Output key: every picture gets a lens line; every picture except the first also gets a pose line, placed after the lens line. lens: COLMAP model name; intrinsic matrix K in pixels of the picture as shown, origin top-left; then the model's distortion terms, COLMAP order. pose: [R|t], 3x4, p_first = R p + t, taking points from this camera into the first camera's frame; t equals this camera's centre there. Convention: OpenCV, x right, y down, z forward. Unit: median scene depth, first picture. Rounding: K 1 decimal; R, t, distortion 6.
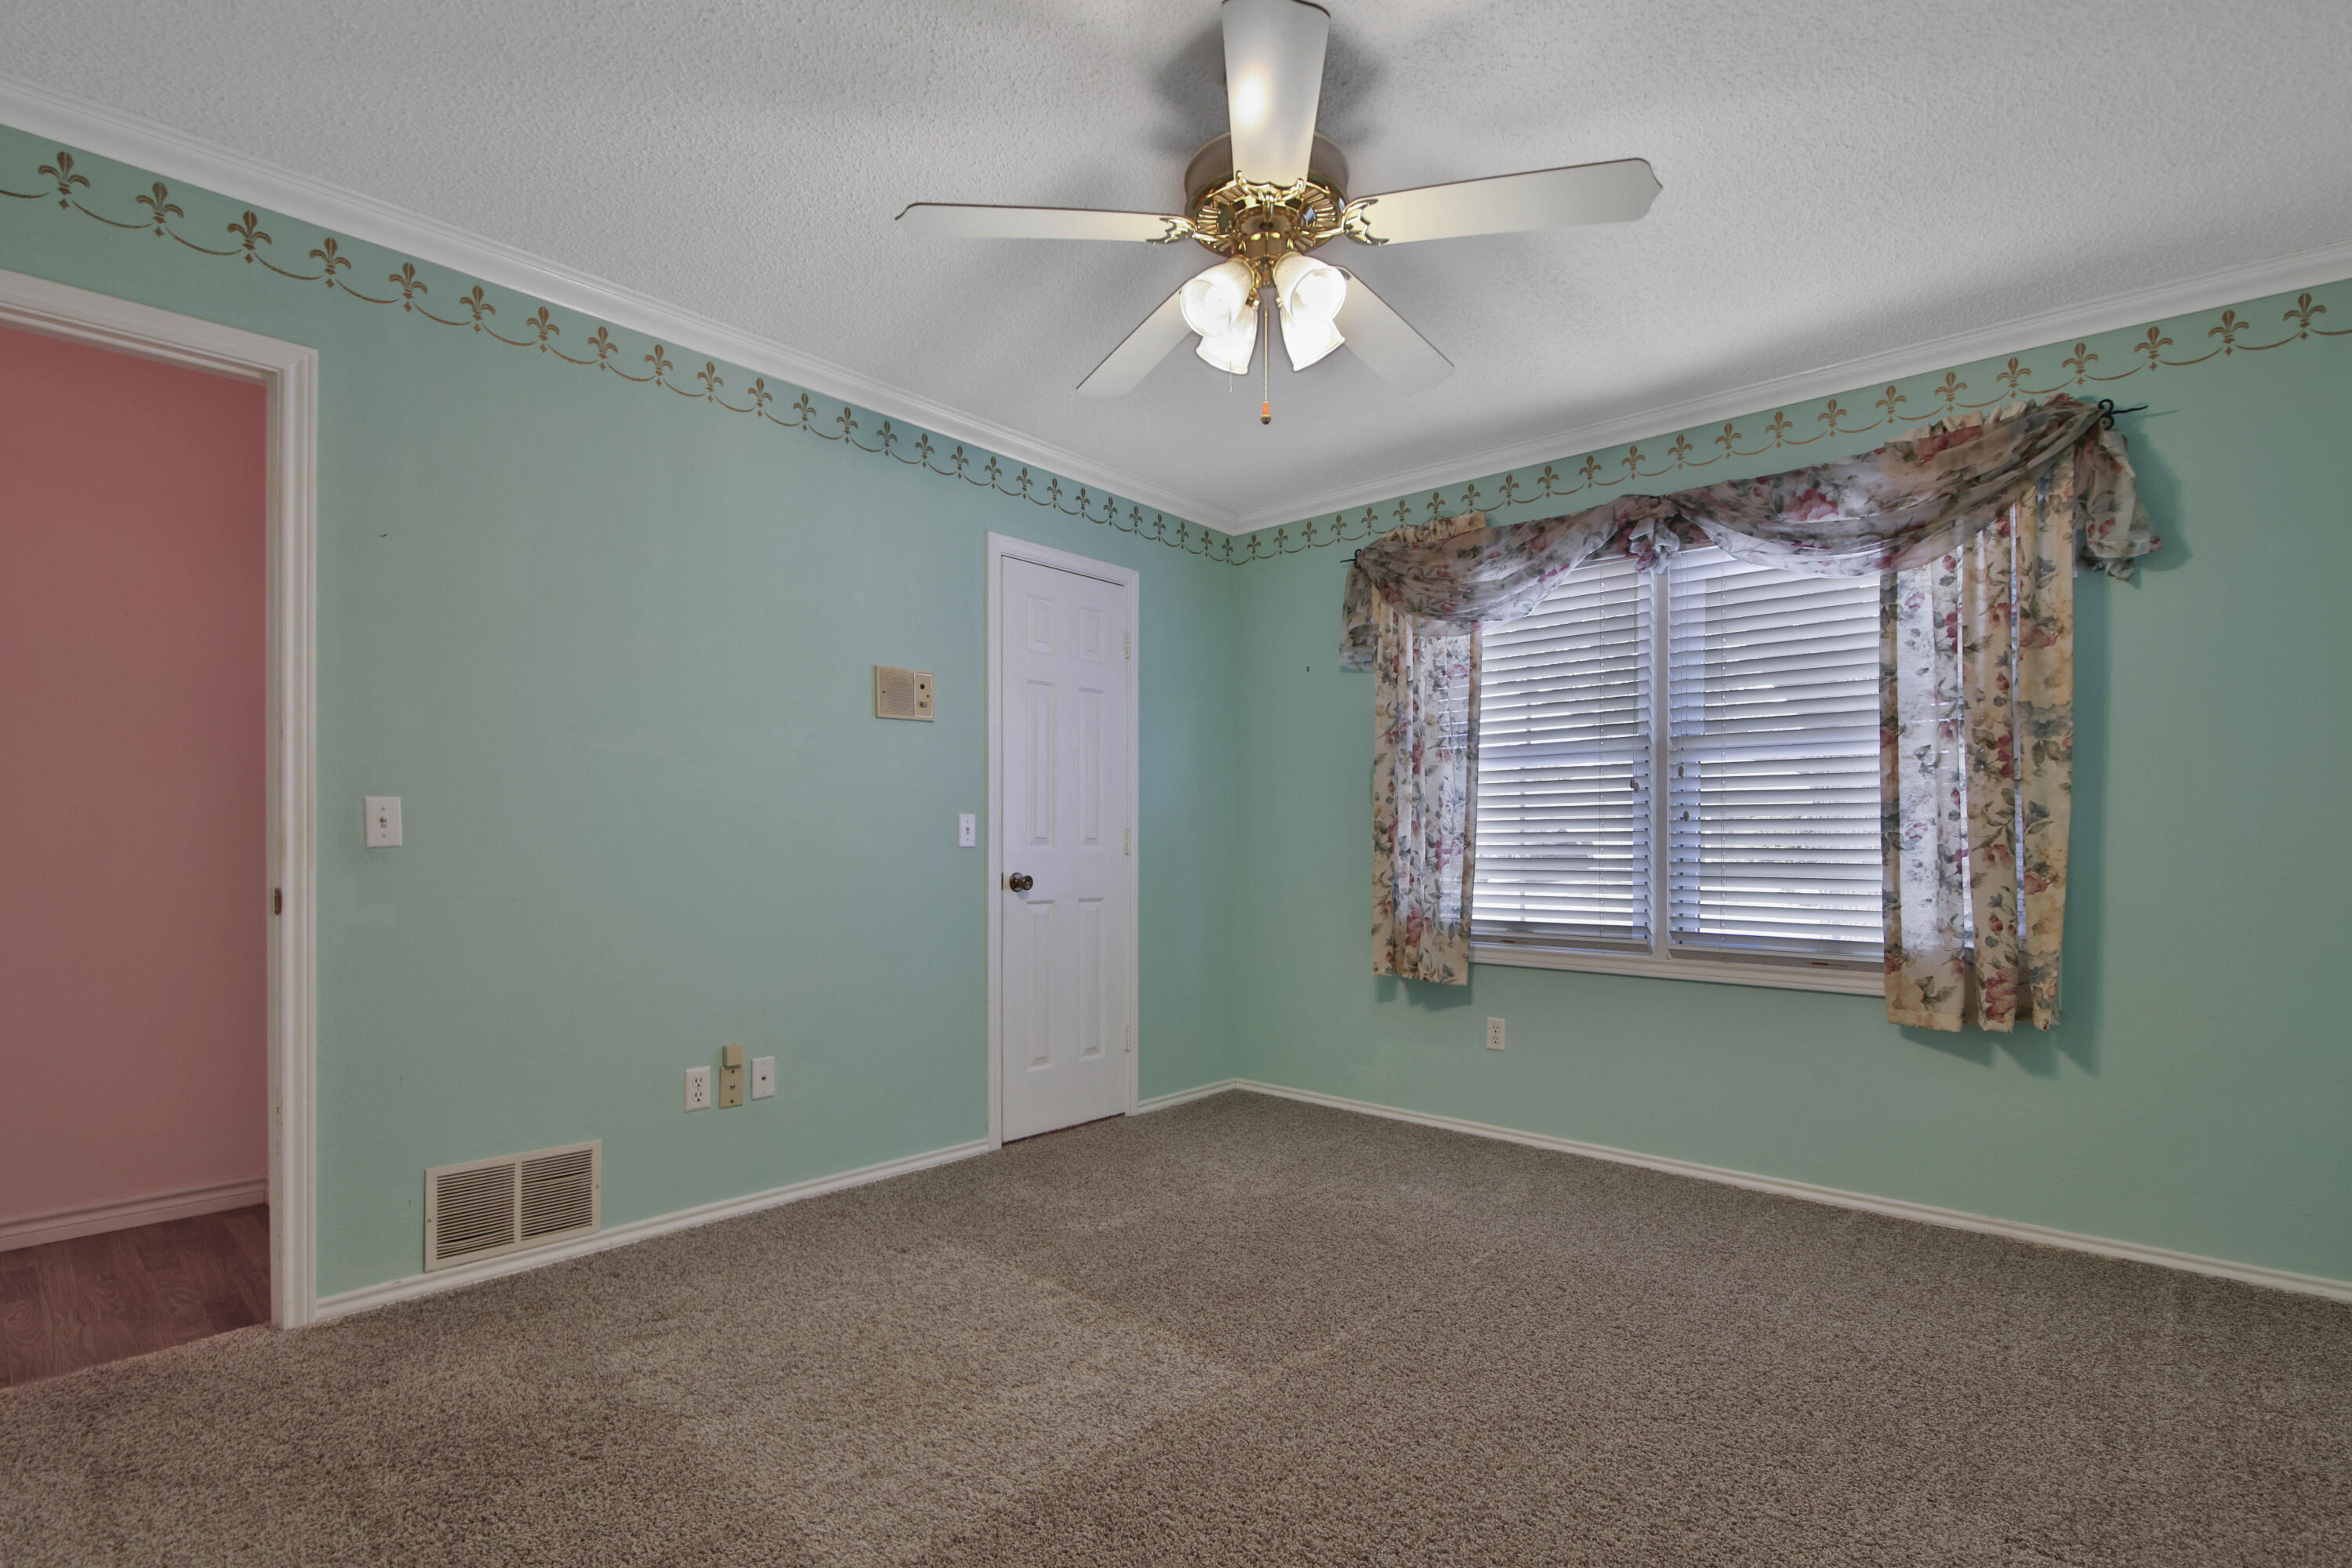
lens RADIAL K [[1092.5, 0, 1185.1], [0, 1092.5, 847.1], [0, 0, 1]] dist [-0.002822, -0.009466]
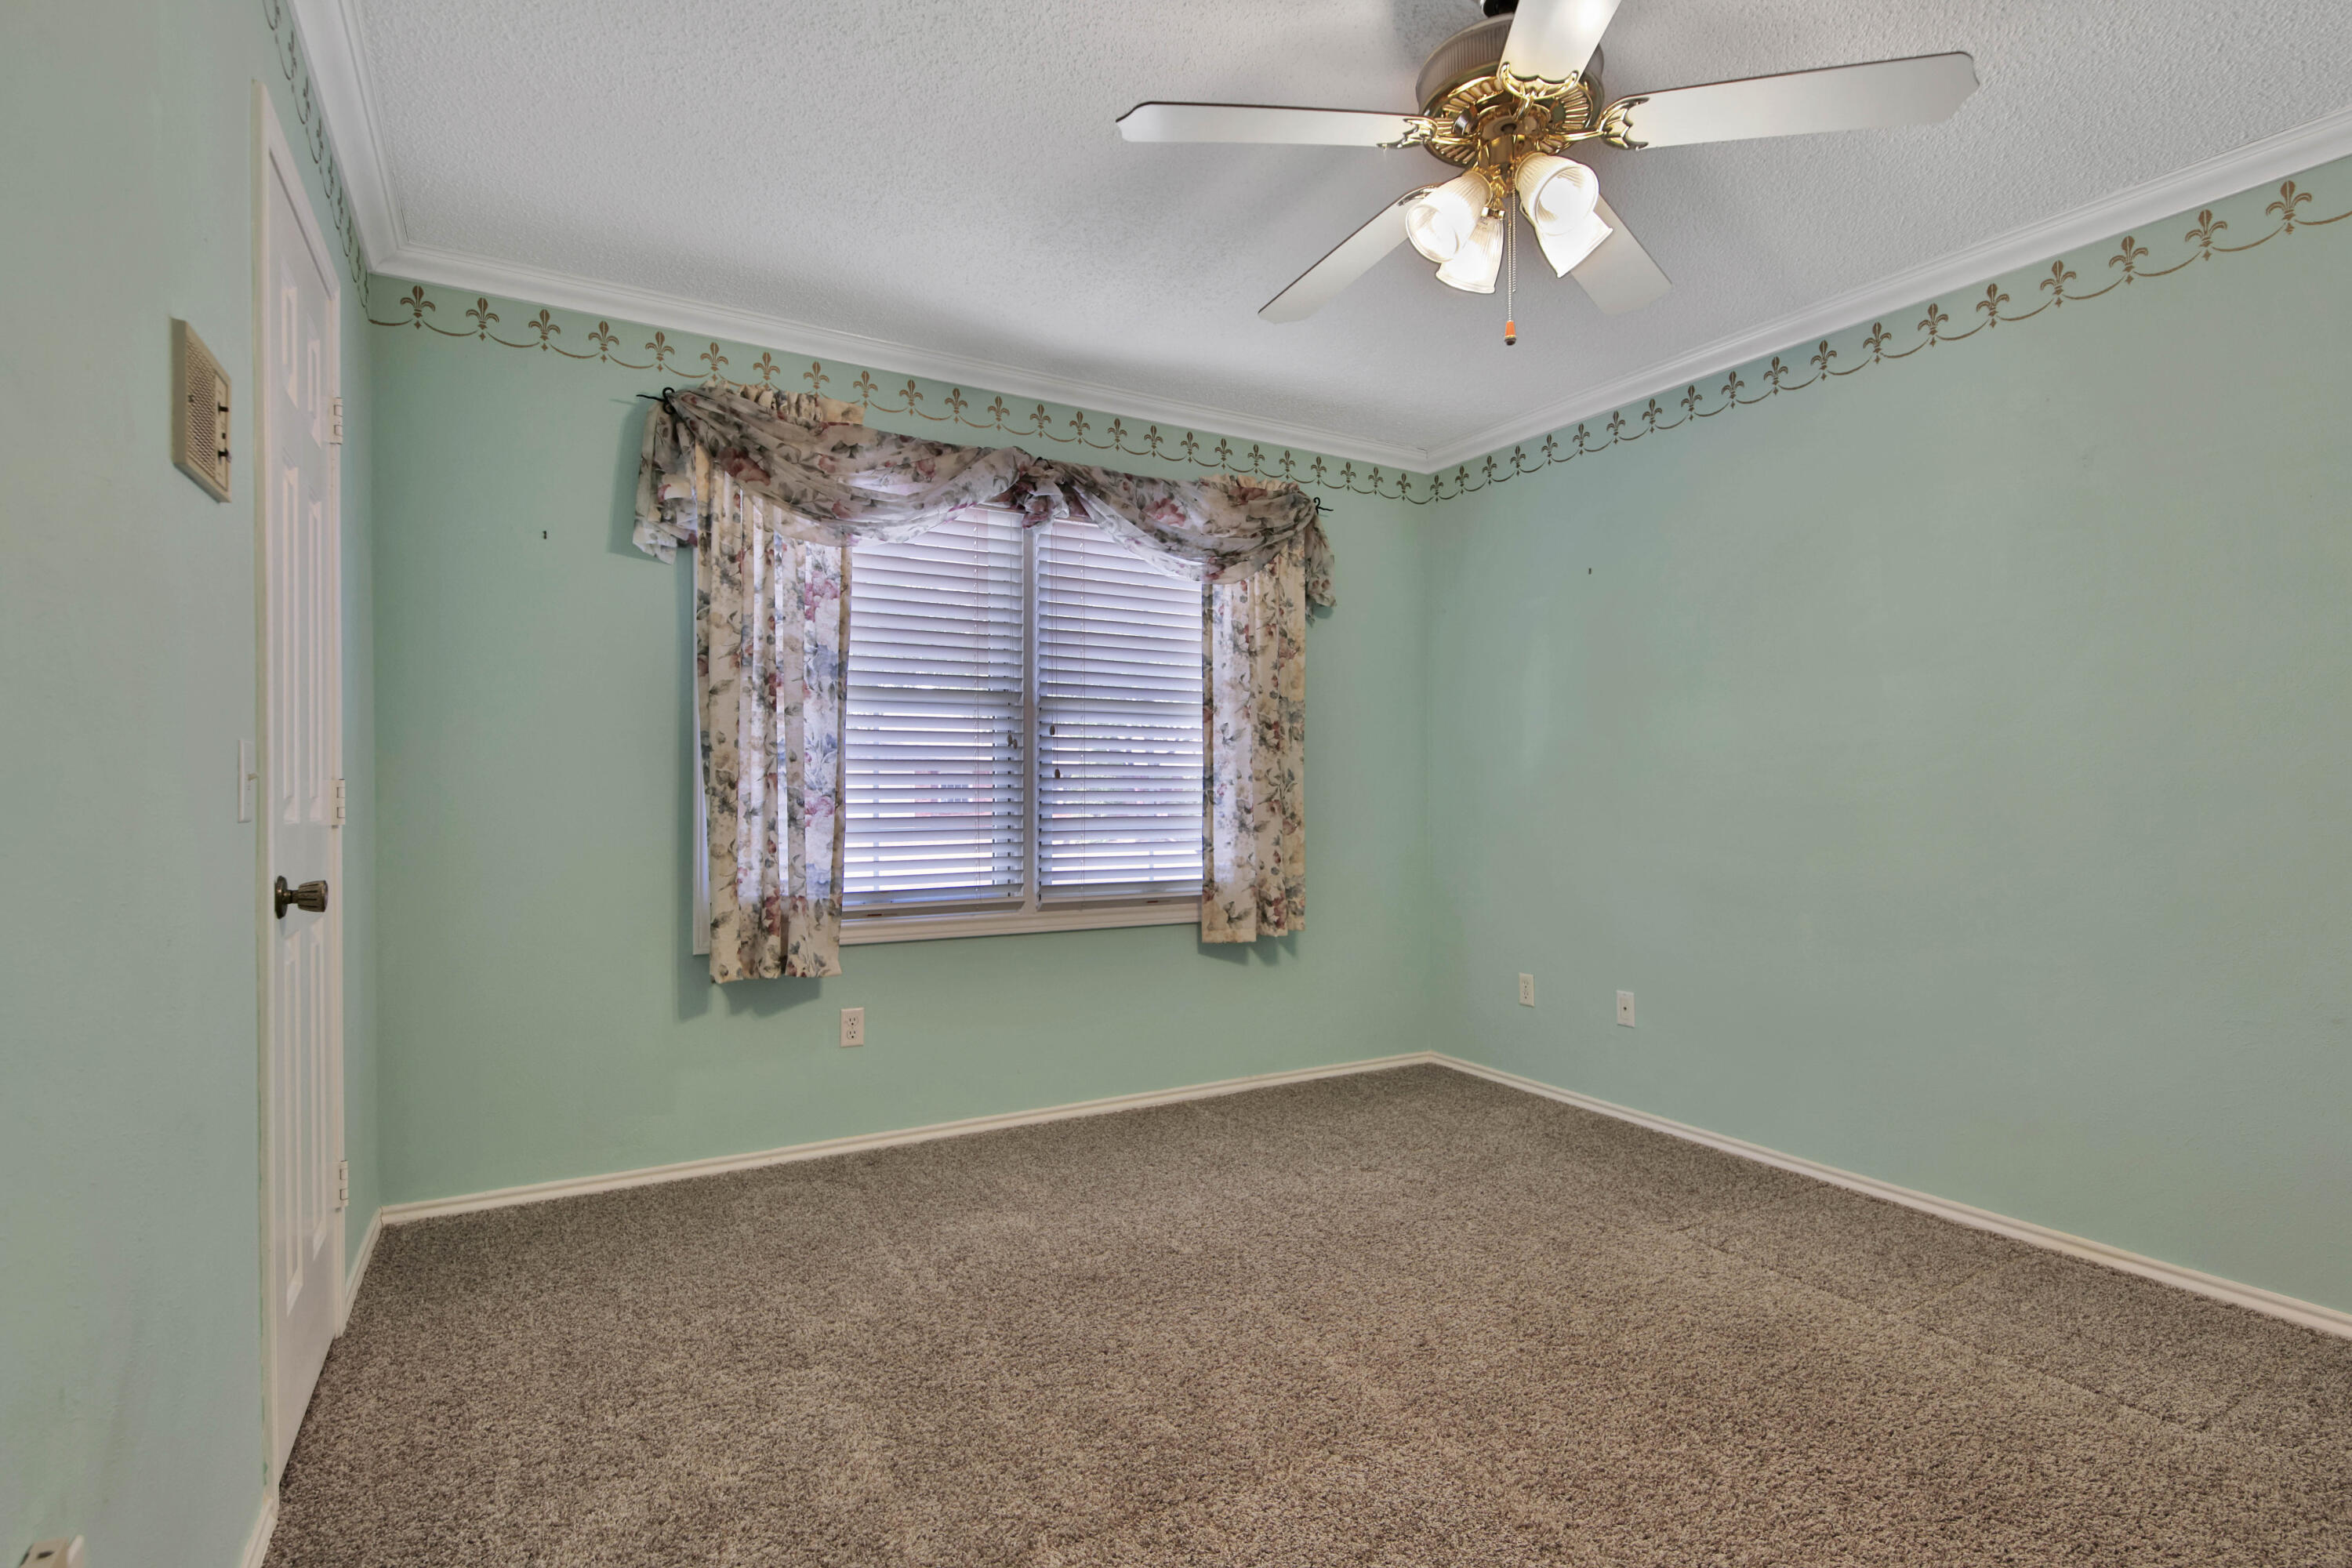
lens RADIAL K [[1092.5, 0, 1171.3], [0, 1092.5, 787.6], [0, 0, 1]] dist [-0.002822, -0.009466]
pose [[0.322612, 0.005821, 0.946513, -0.439995], [0.005288, 0.999954, -0.007952, -0.005551], [-0.946516, 0.007571, 0.322567, 0.502268]]
